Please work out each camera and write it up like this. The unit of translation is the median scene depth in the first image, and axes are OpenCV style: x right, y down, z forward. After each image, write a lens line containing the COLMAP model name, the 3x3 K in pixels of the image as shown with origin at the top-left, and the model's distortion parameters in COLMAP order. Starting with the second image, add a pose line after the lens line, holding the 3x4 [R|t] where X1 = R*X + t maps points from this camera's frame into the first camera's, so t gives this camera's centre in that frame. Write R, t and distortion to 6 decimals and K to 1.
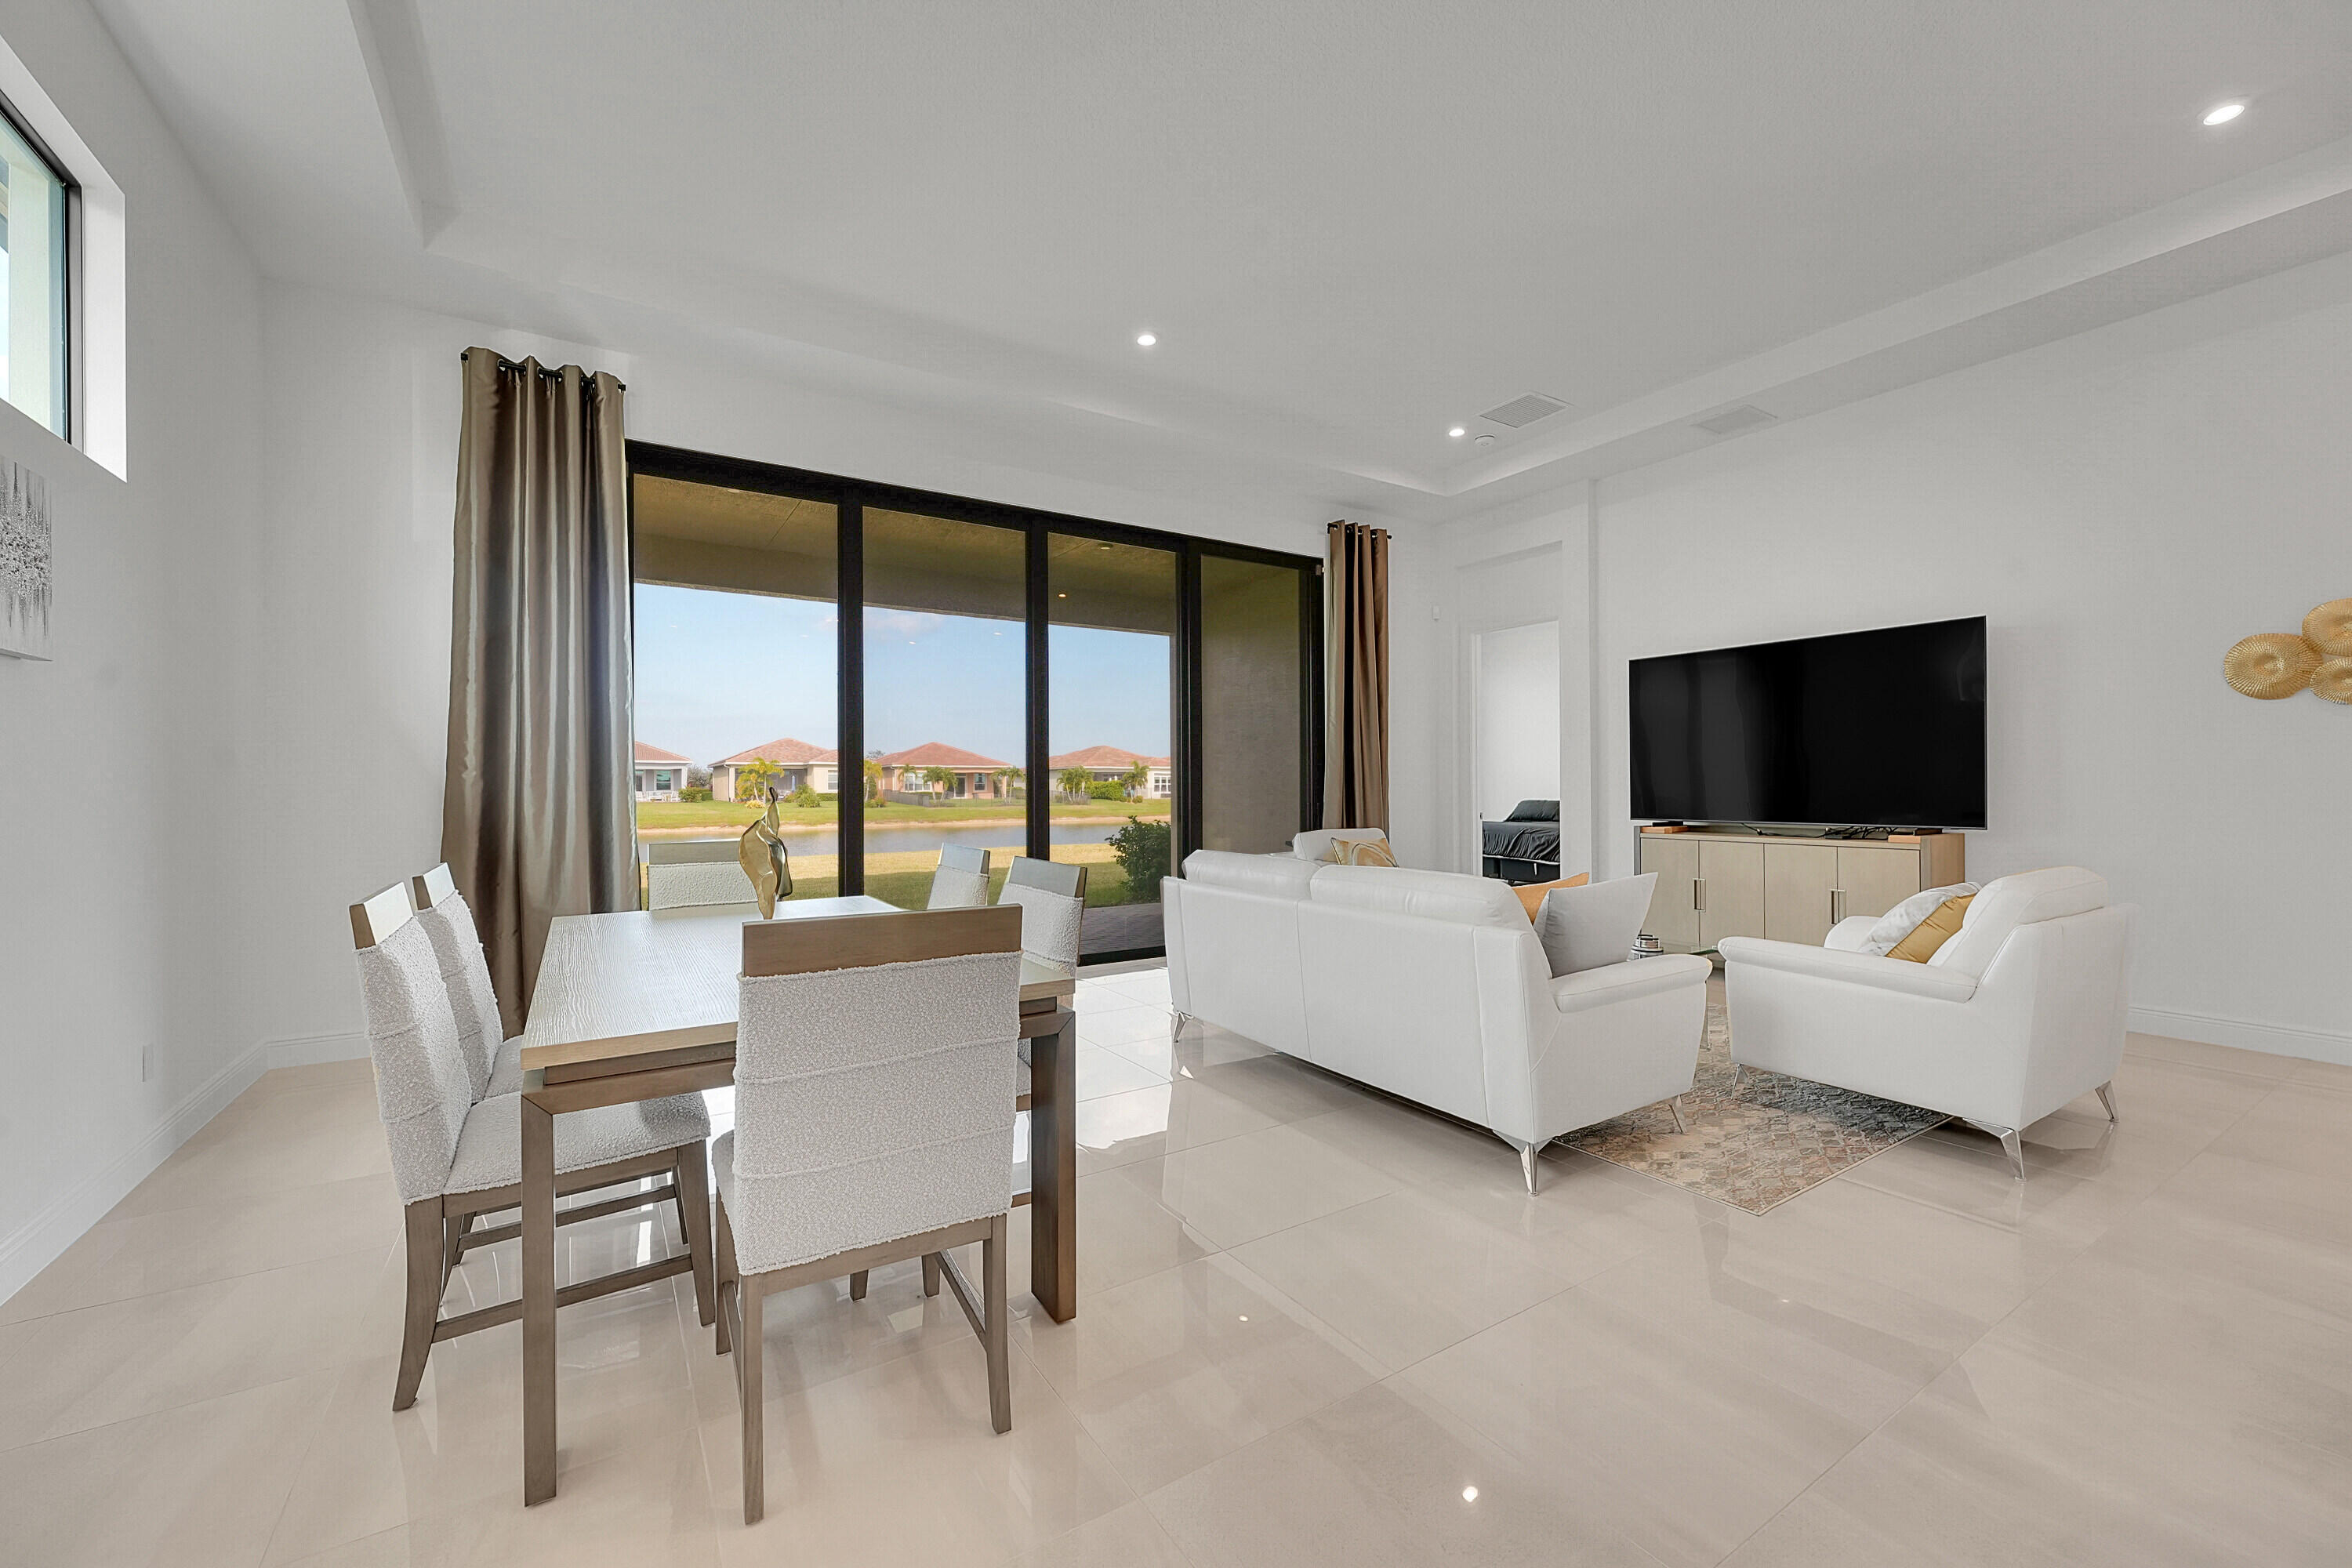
lens RADIAL K [[935.0, 0, 1176.7], [0, 935.0, 788.4], [0, 0, 1]] dist [-0.002539, 0.000867]
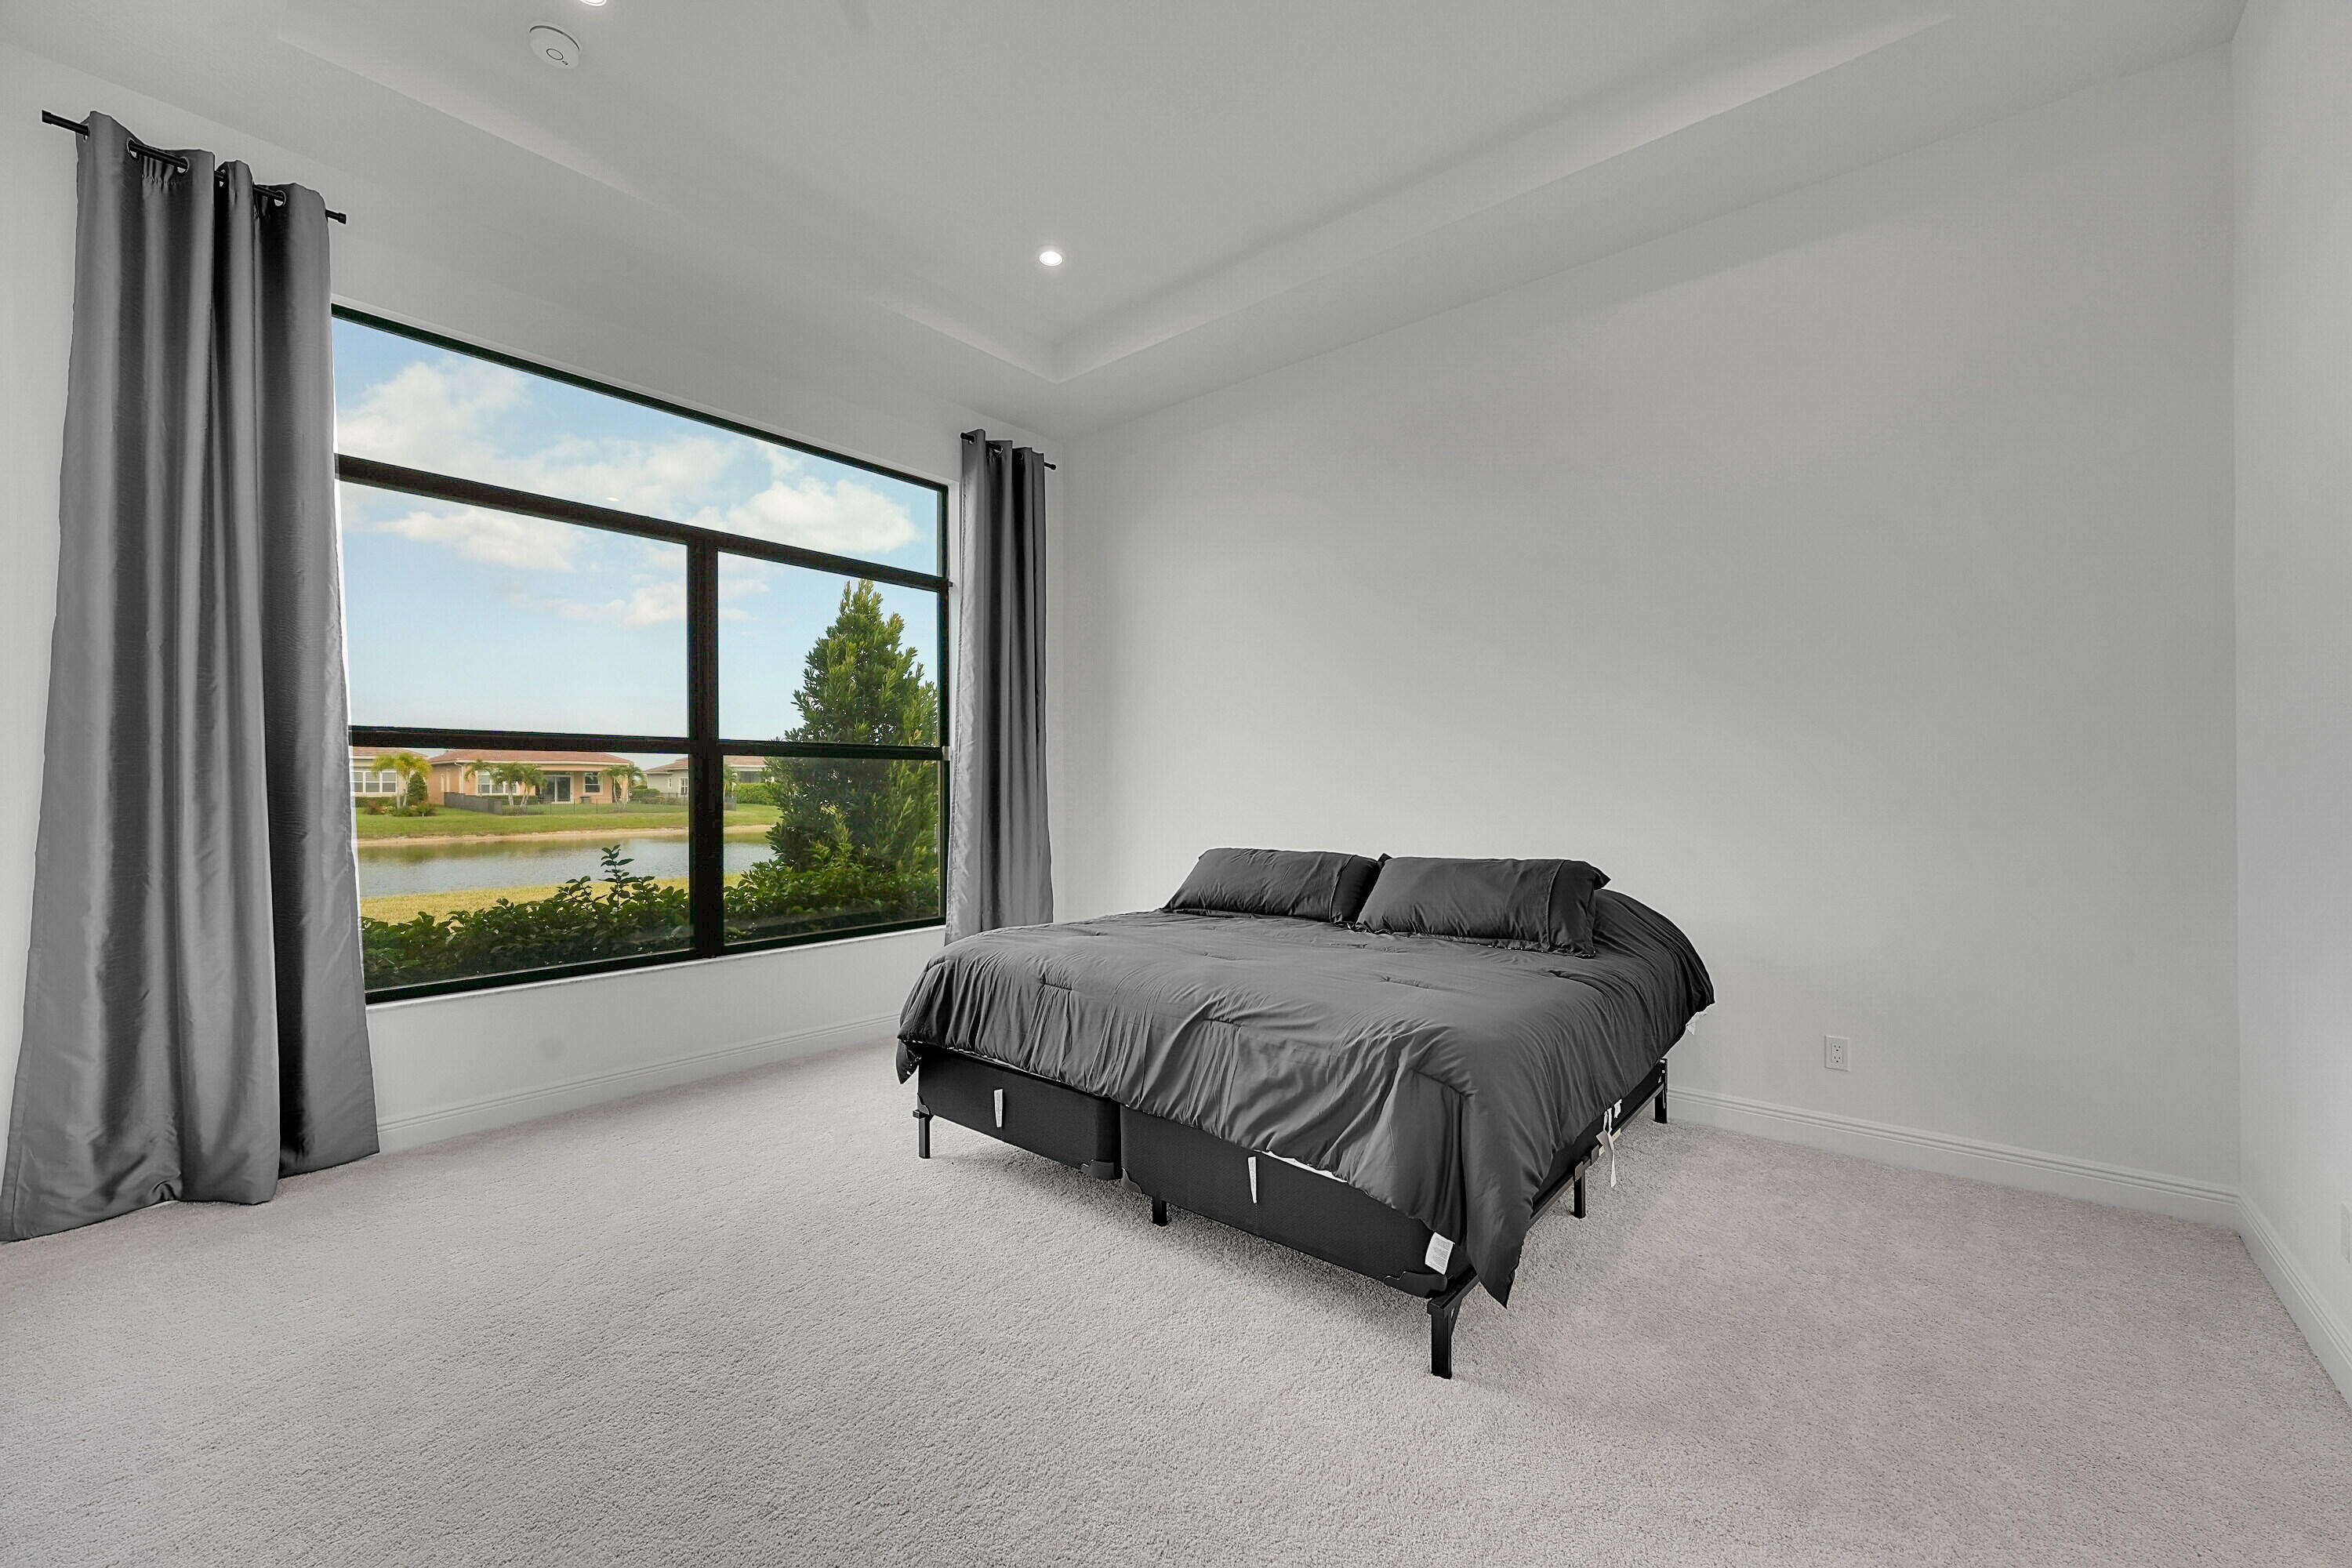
lens RADIAL K [[935.0, 0, 1178.1], [0, 935.0, 784.9], [0, 0, 1]] dist [-0.002539, 0.000867]
pose [[0.950098, 0.003097, 0.311935, 0.472156], [-0.001123, 0.999978, -0.006507, -0.013639], [-0.311948, 0.005832, 0.950081, 1.266763]]
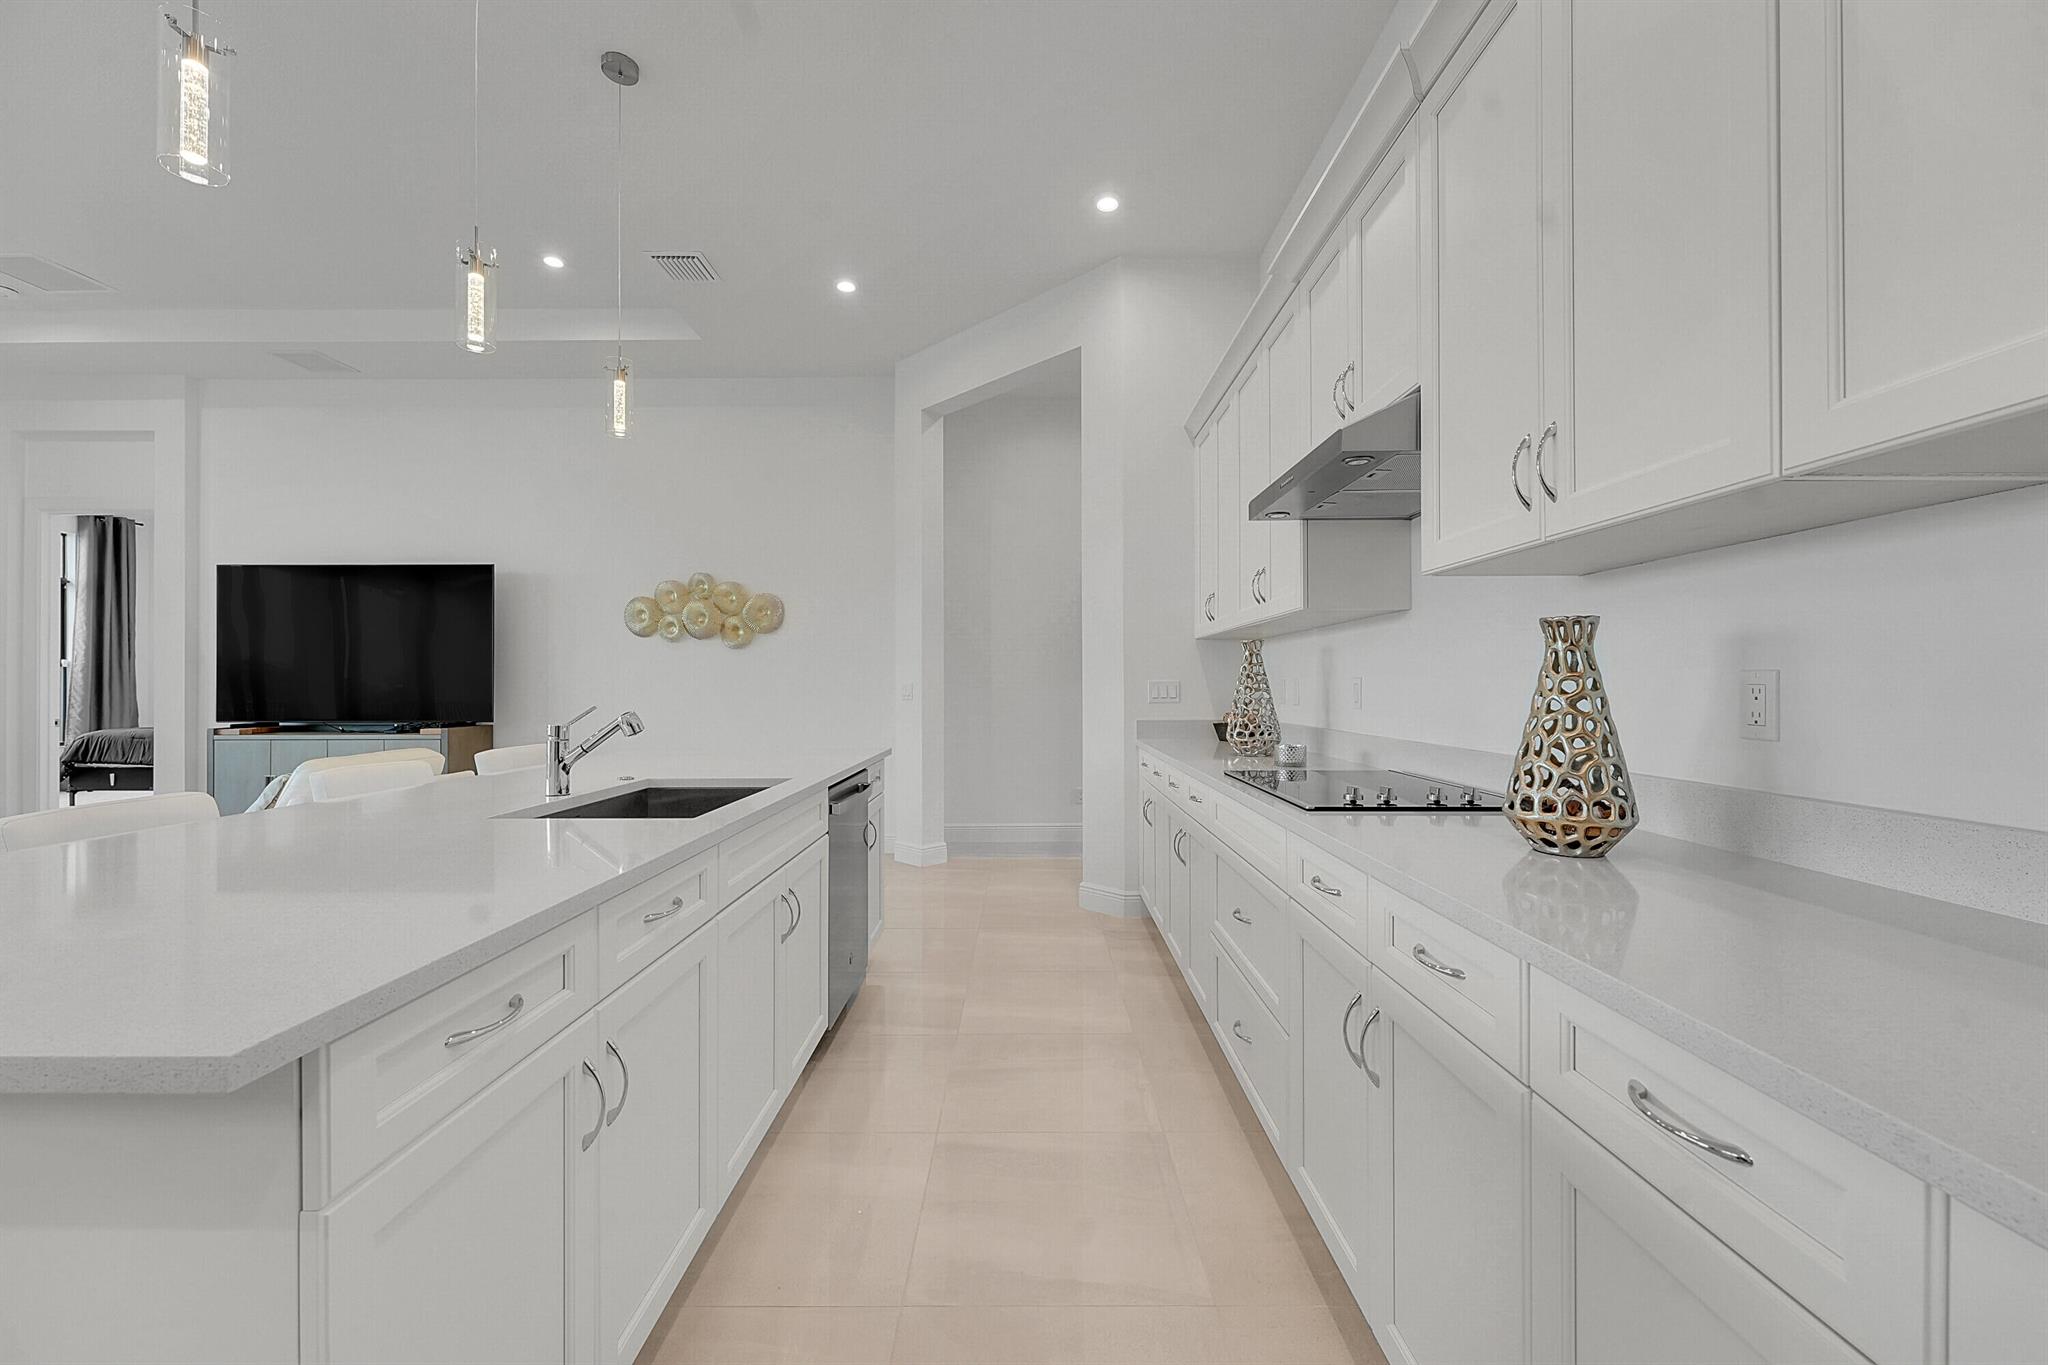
lens RADIAL K [[814.2, 0, 1021.3], [0, 814.2, 681.9], [0, 0, 1]] dist [-0.002539, 0.000867]
pose [[0.541237, 0.005028, 0.840855, 0.223055], [-0.001065, 0.999985, -0.005295, -0.007006], [-0.840869, 0.001971, 0.541234, -0.215255]]
